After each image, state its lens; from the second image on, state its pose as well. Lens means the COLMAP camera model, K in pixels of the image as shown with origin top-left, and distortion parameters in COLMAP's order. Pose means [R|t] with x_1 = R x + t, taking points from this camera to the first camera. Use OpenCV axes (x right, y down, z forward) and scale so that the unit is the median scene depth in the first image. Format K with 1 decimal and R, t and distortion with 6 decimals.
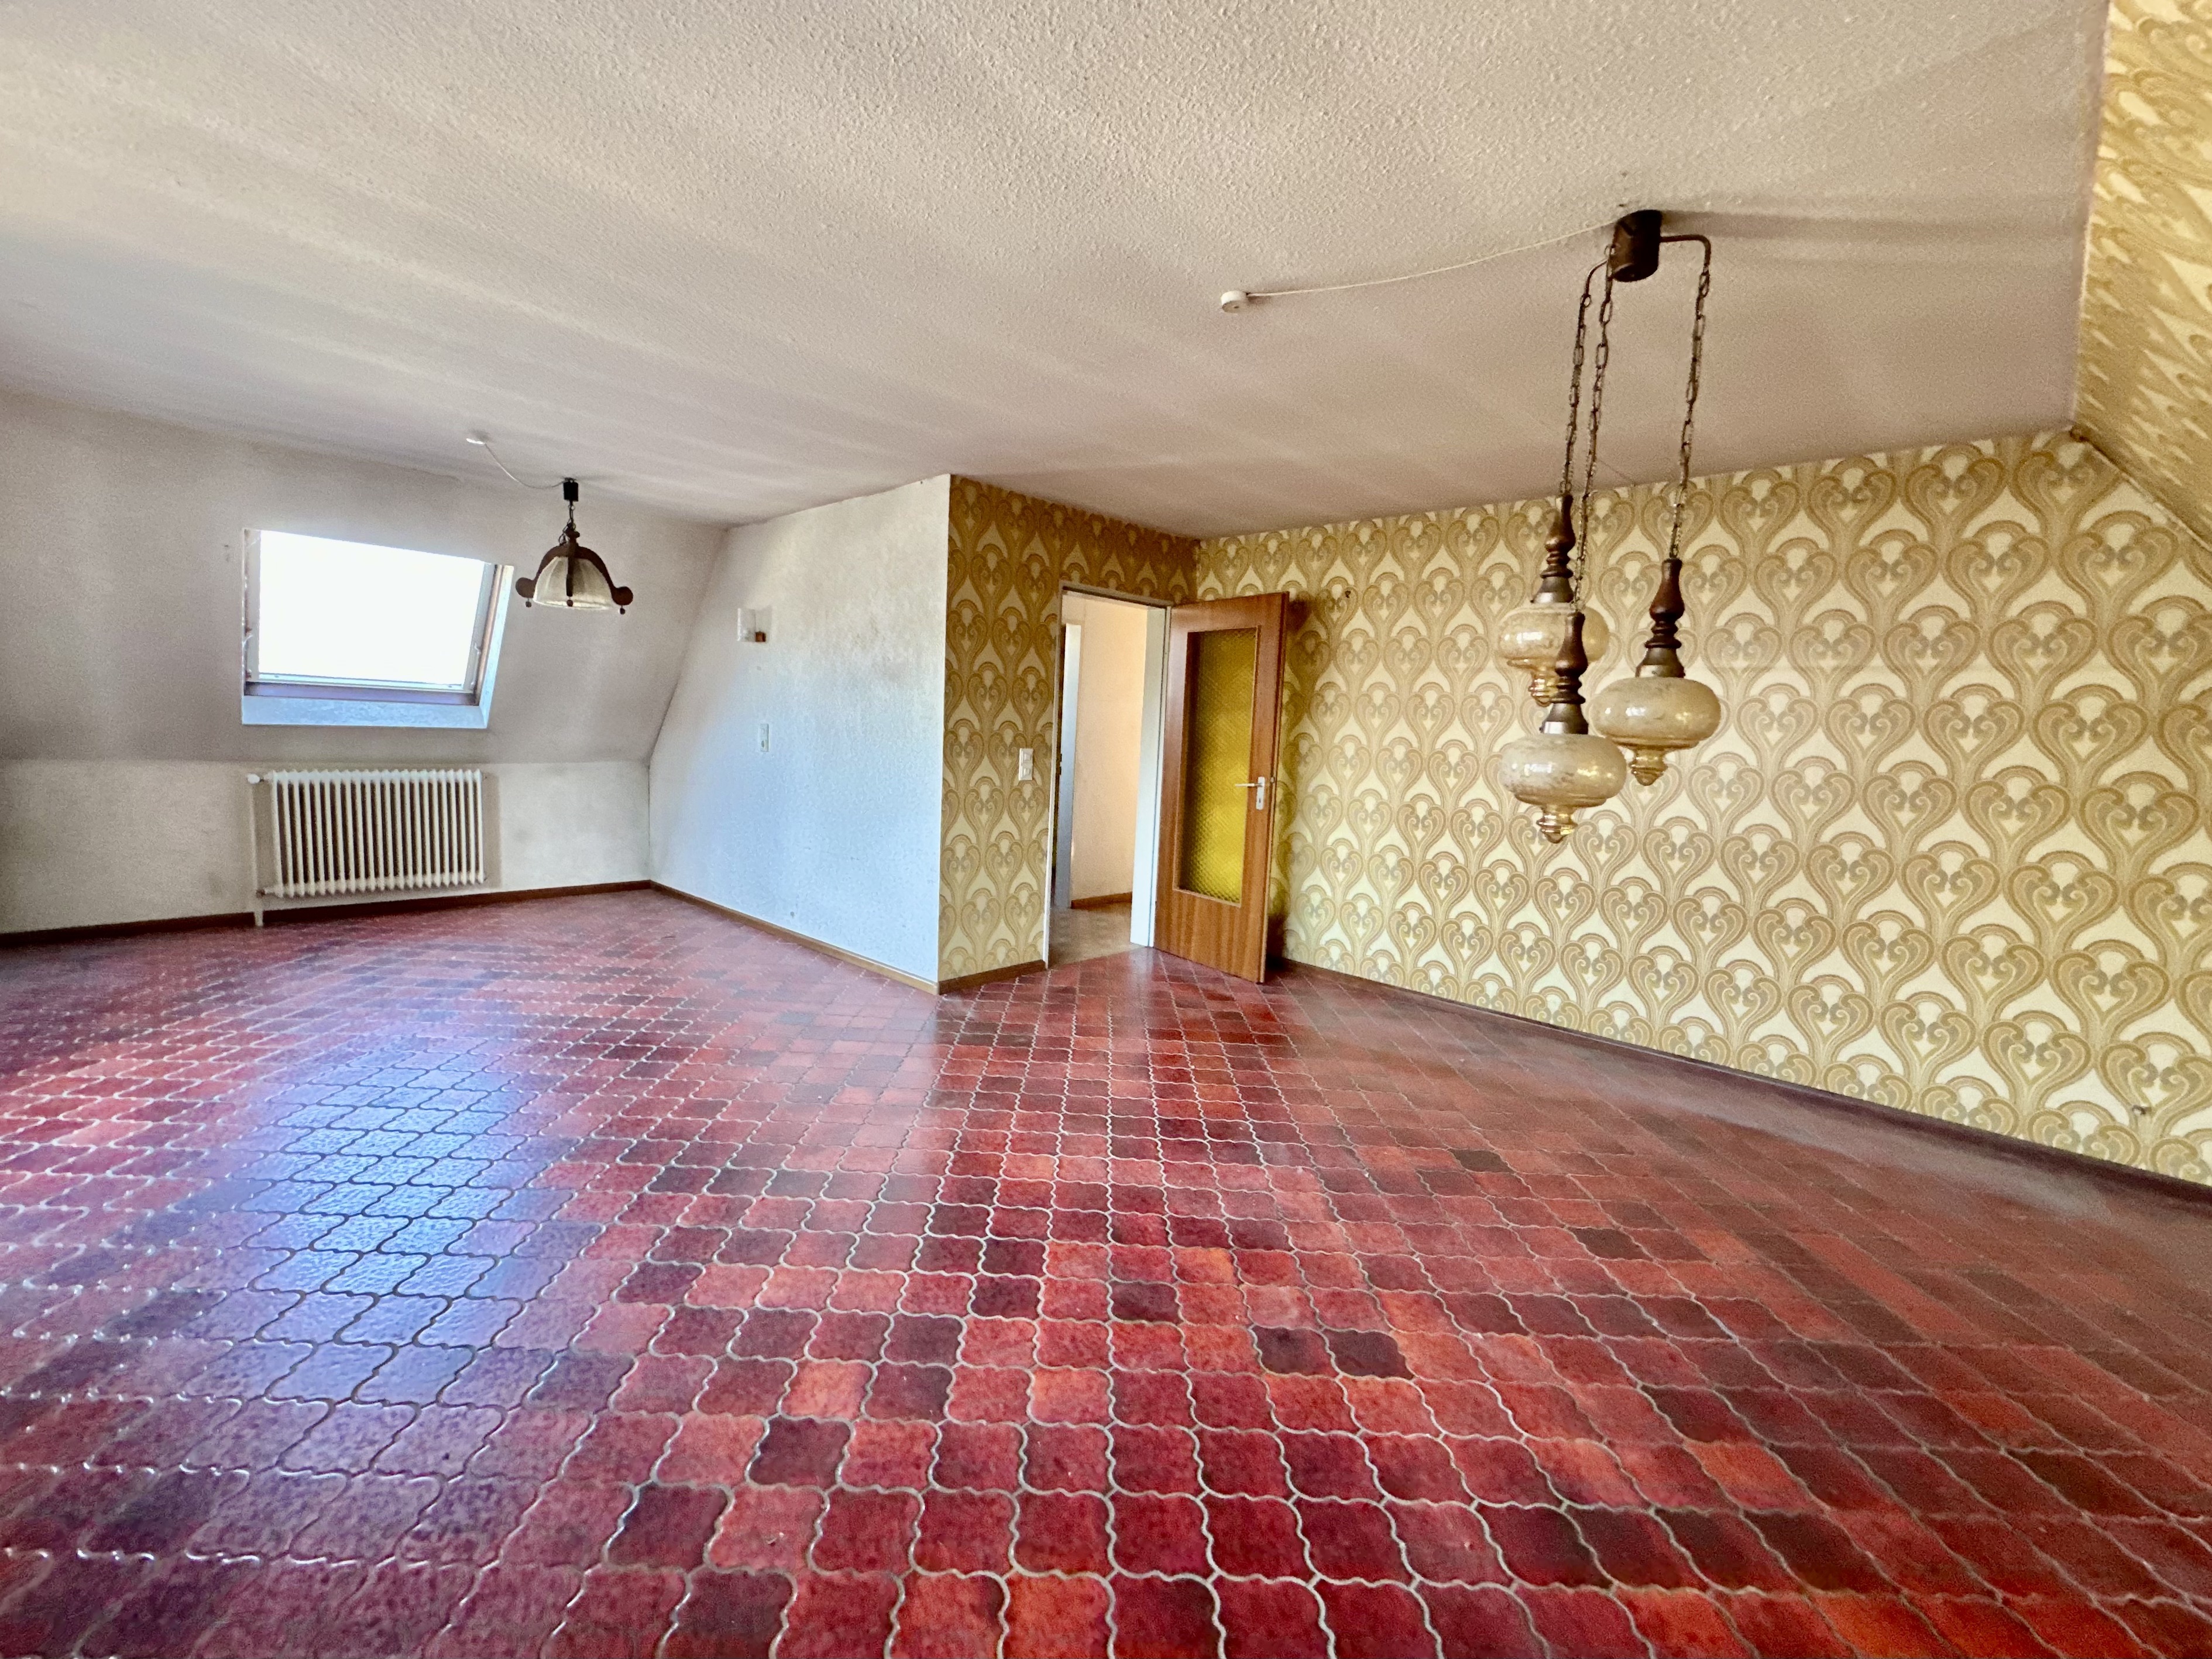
lens RADIAL K [[882.4, 0, 1104.8], [0, 882.4, 831.3], [0, 0, 1]] dist [-0.001305, -0.000186]
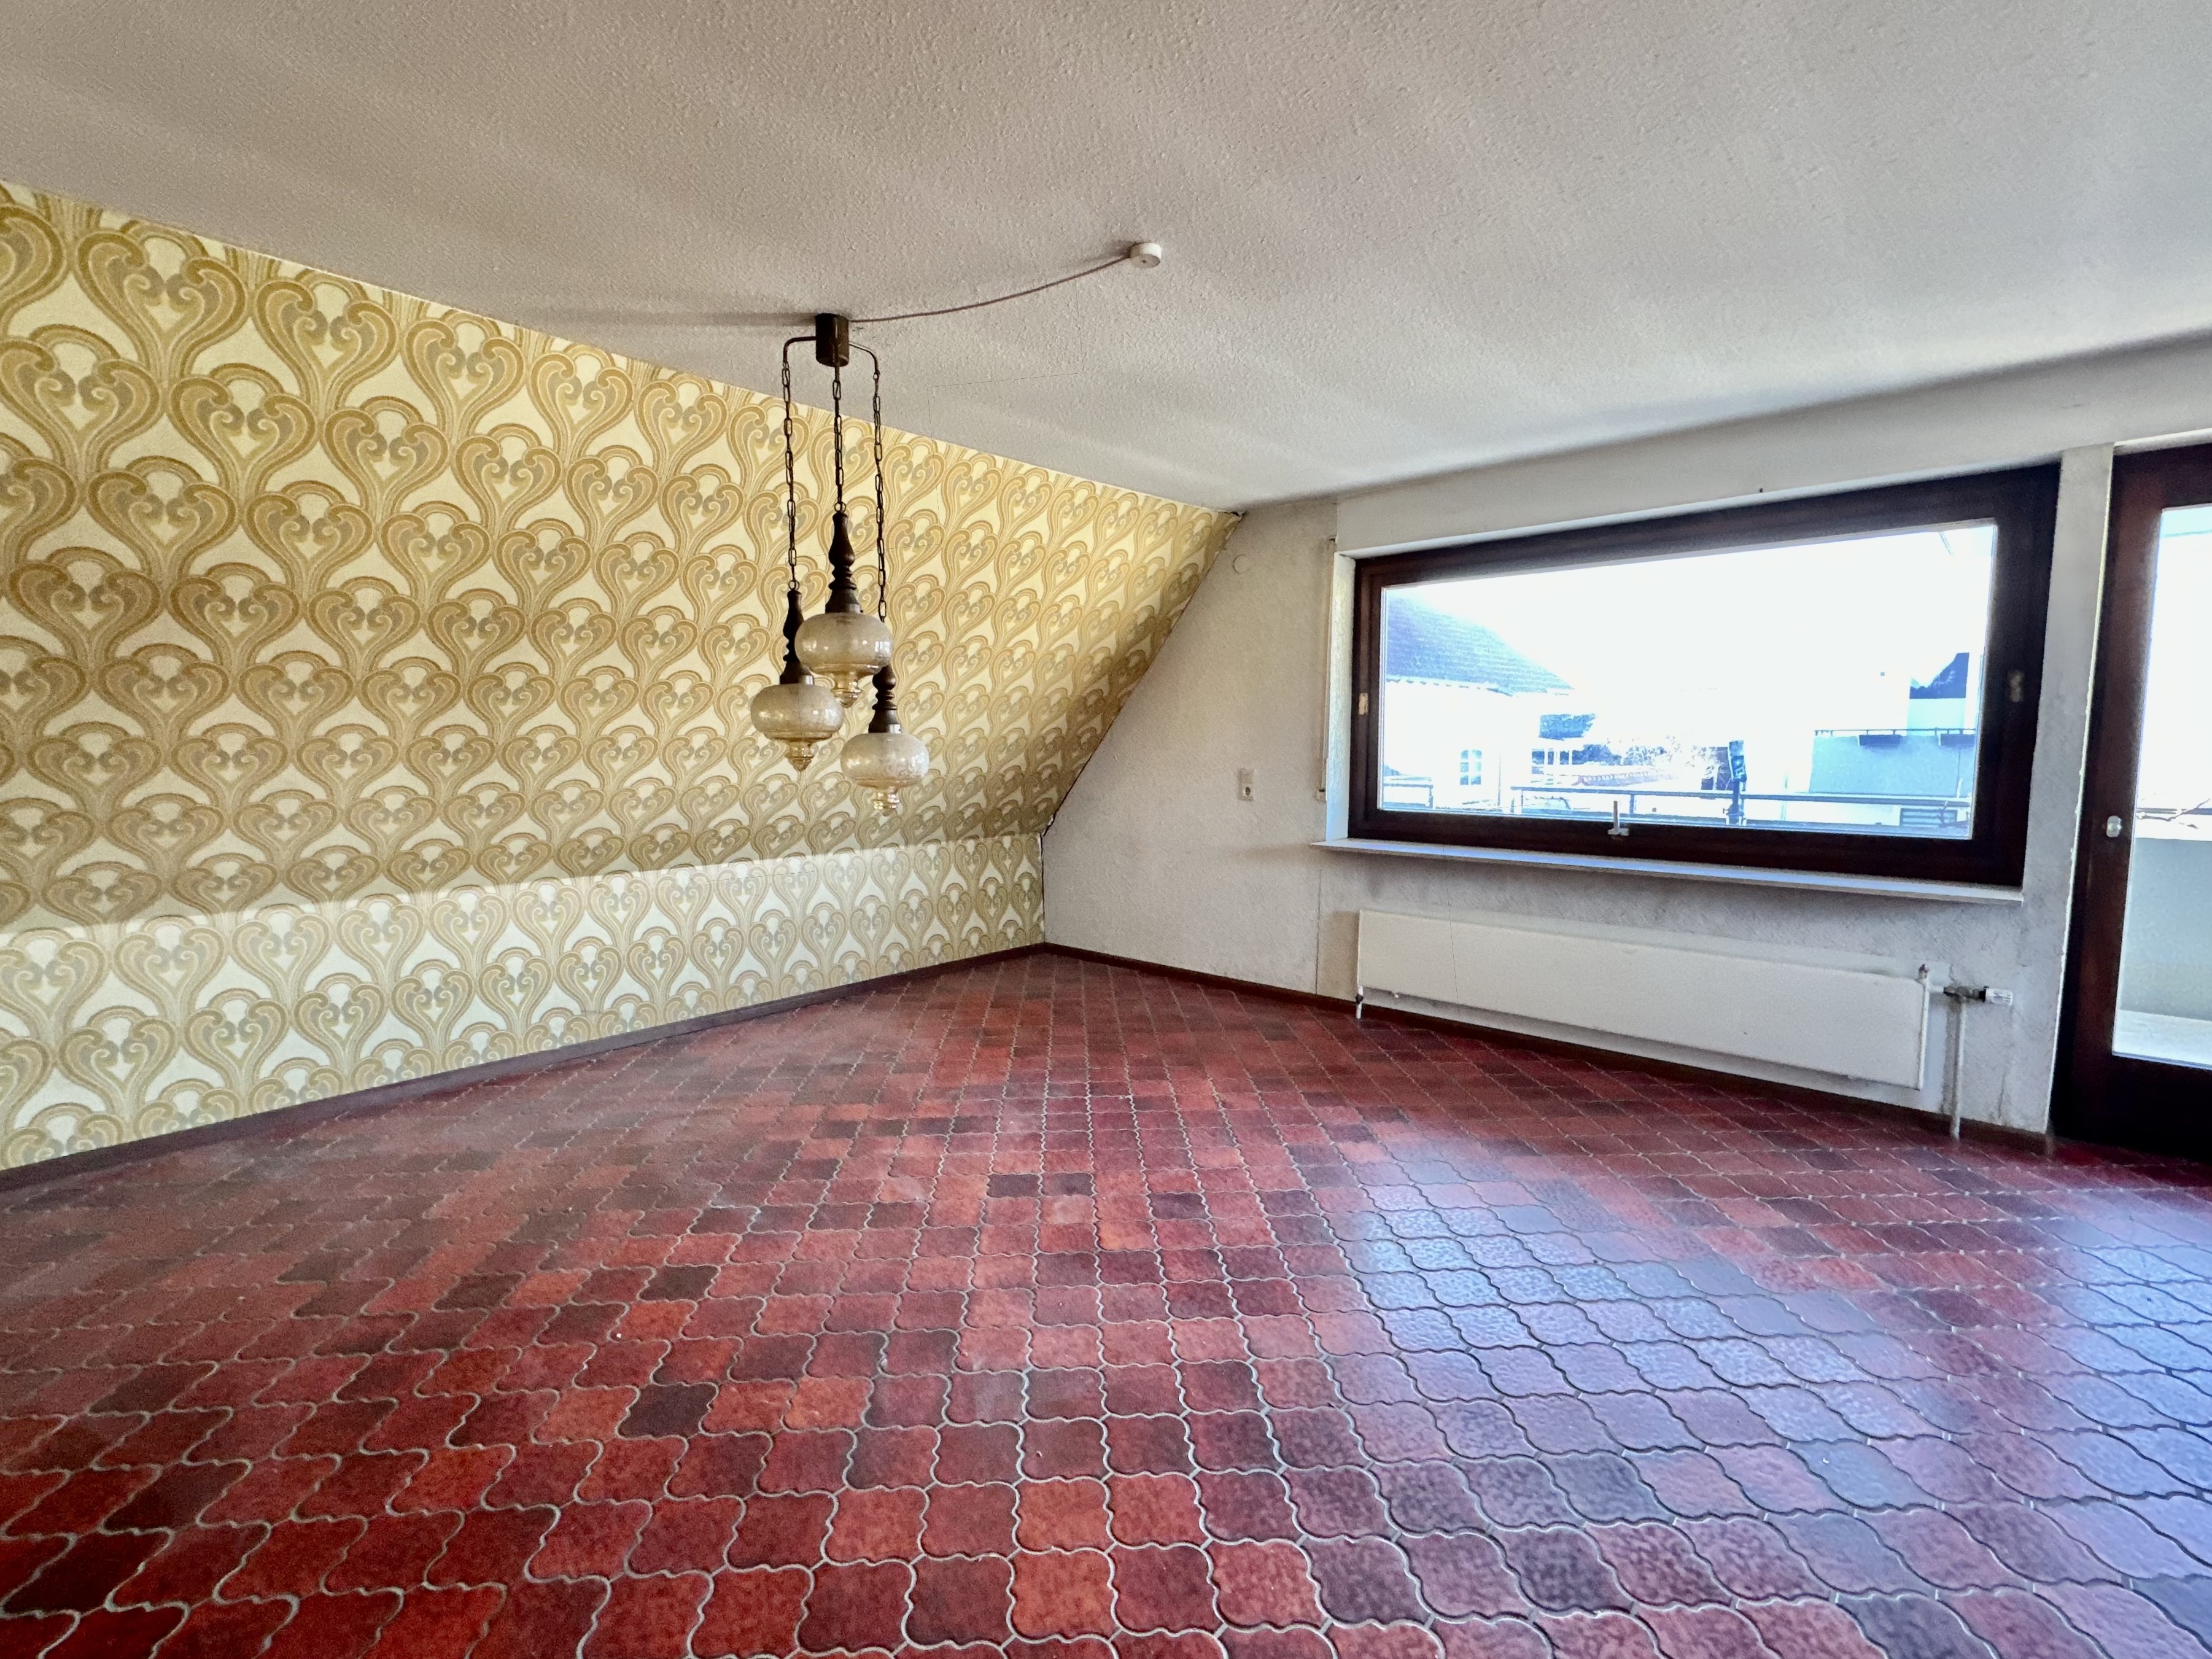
lens RADIAL K [[882.5, 0, 1104.8], [0, 882.5, 831.3], [0, 0, 1]] dist [-0.001305, -0.000186]
pose [[-0.998574, -0.032522, -0.042342, 0.077687], [-0.041013, 0.975005, 0.218363, -0.086554], [0.034182, 0.219788, -0.974949, 0.750732]]
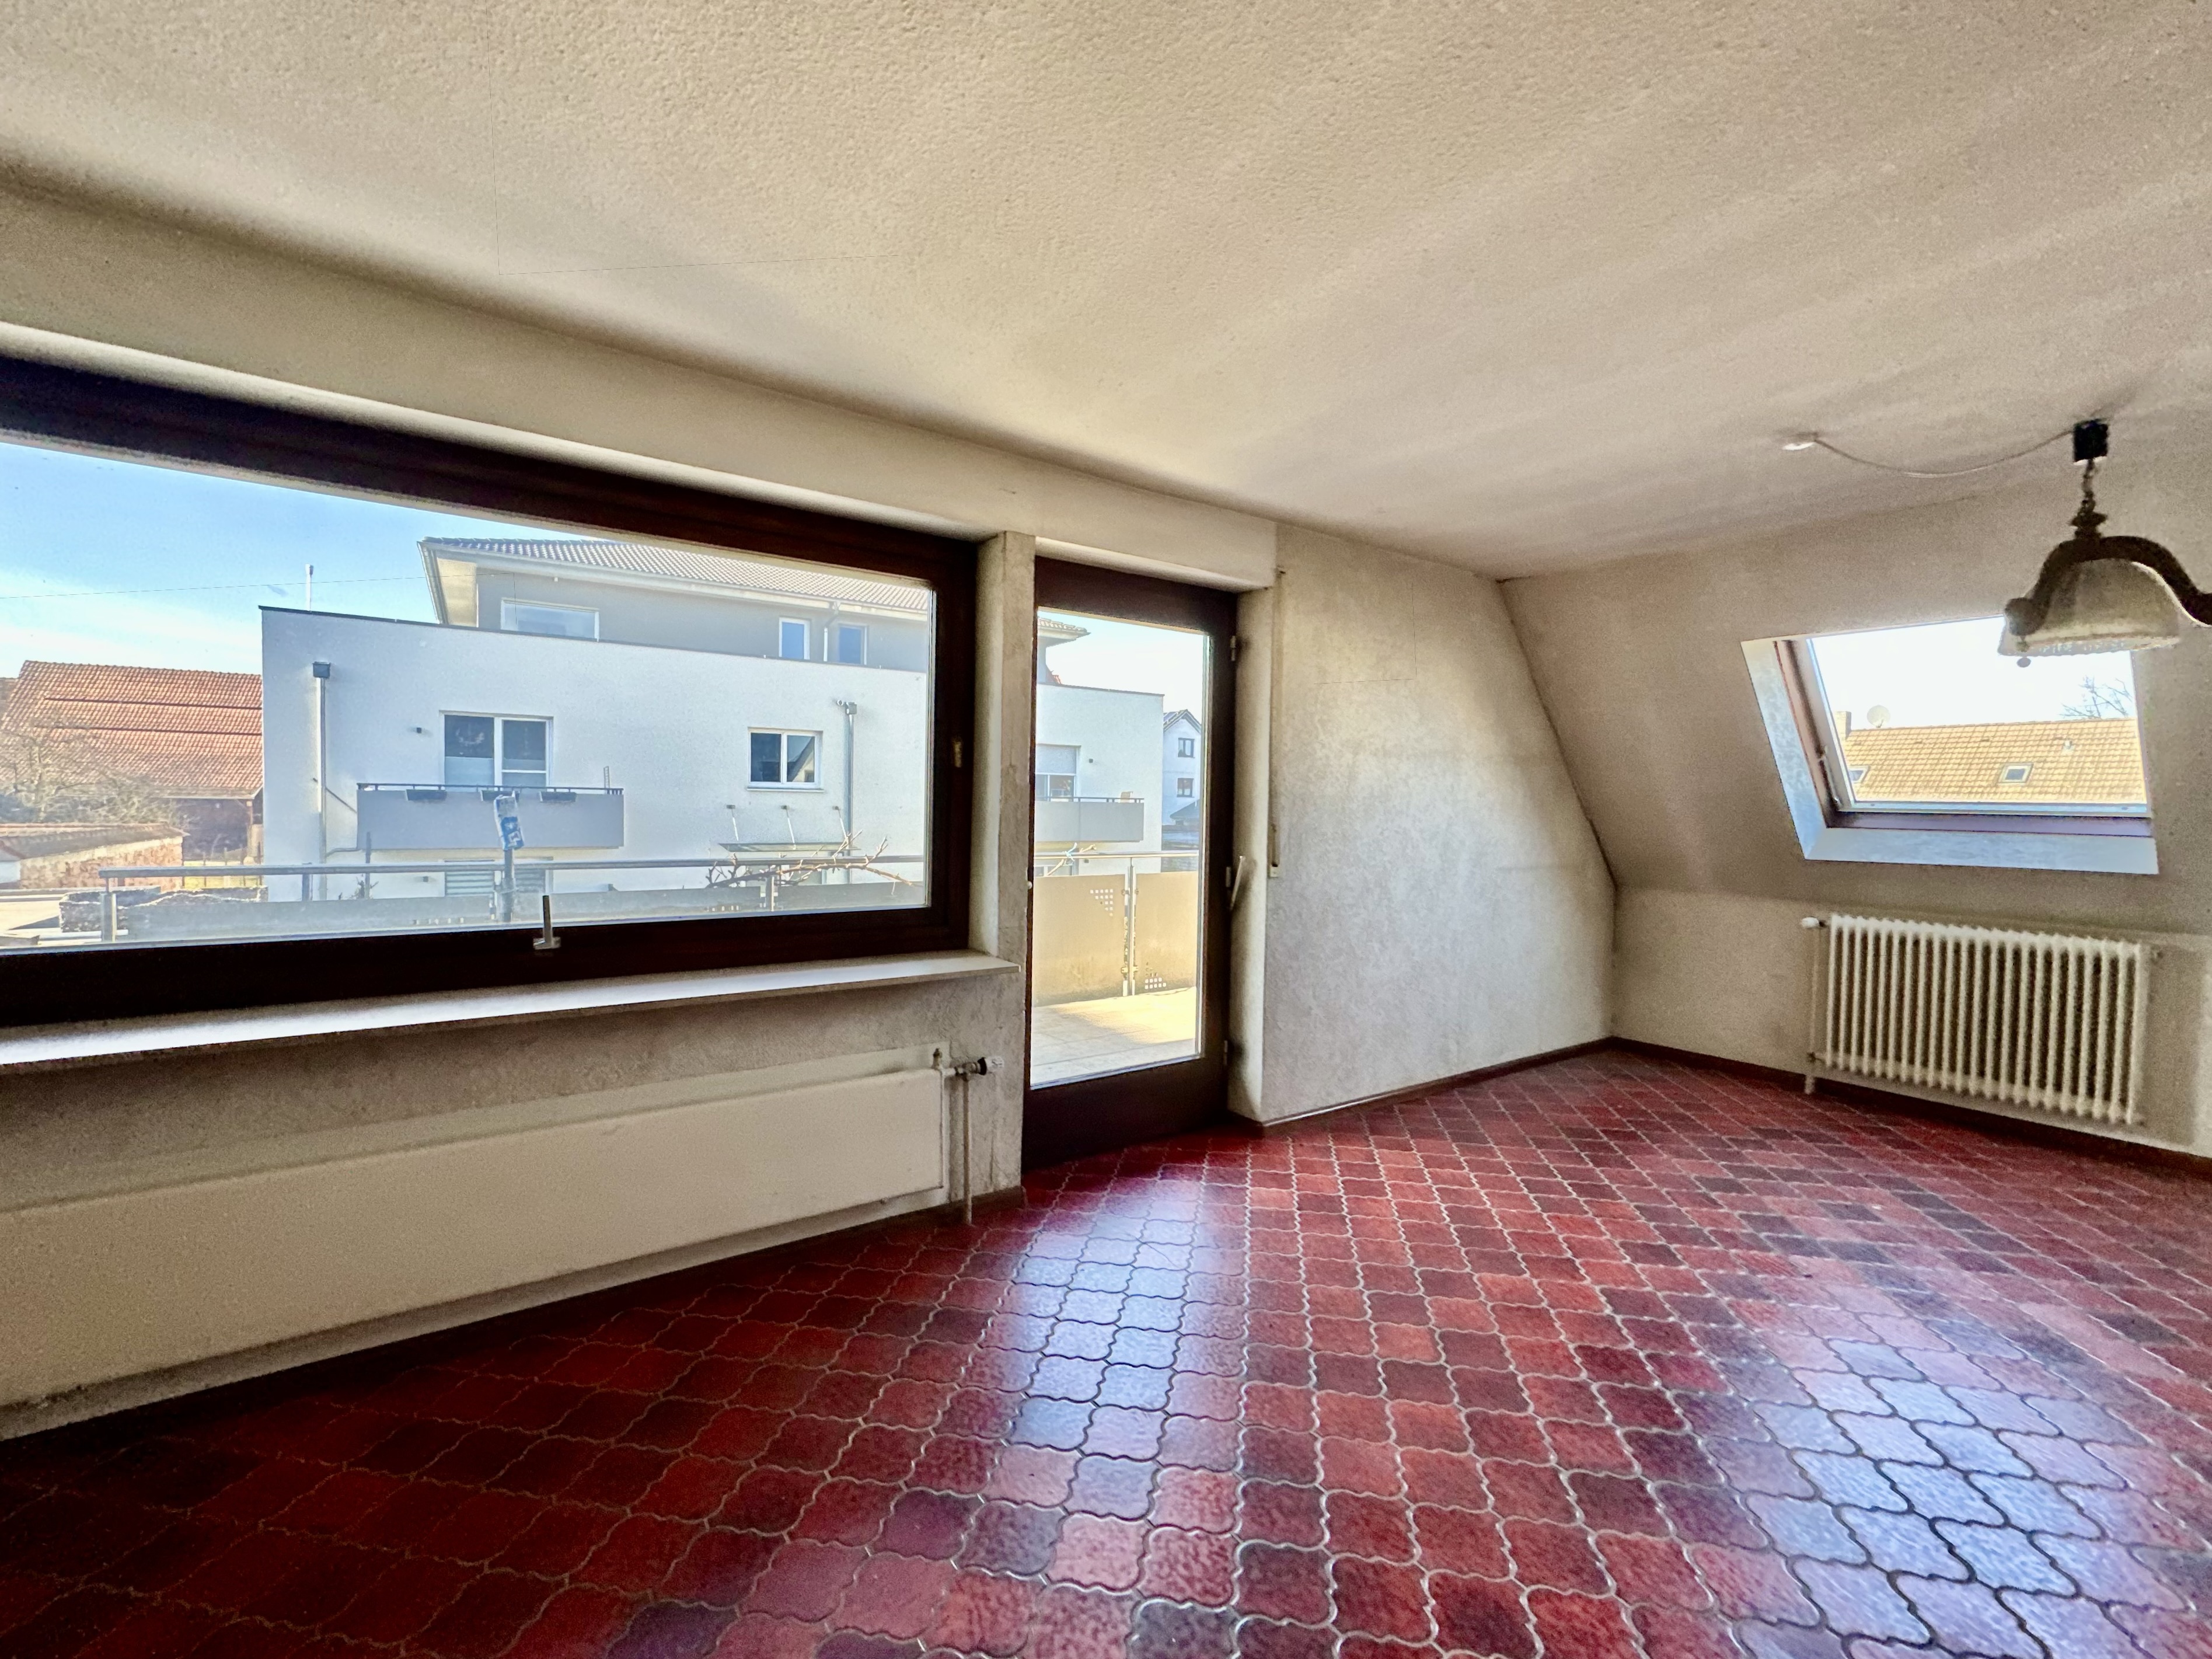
lens RADIAL K [[949.6, 0, 1104.8], [0, 949.6, 832.3], [0, 0, 1]] dist [0.000301, 0.000503]
pose [[-0.151365, -0.017770, -0.988318, 0.069217], [-0.144770, 0.989456, 0.004381, -0.056633], [0.977819, 0.143742, -0.152342, 0.500957]]
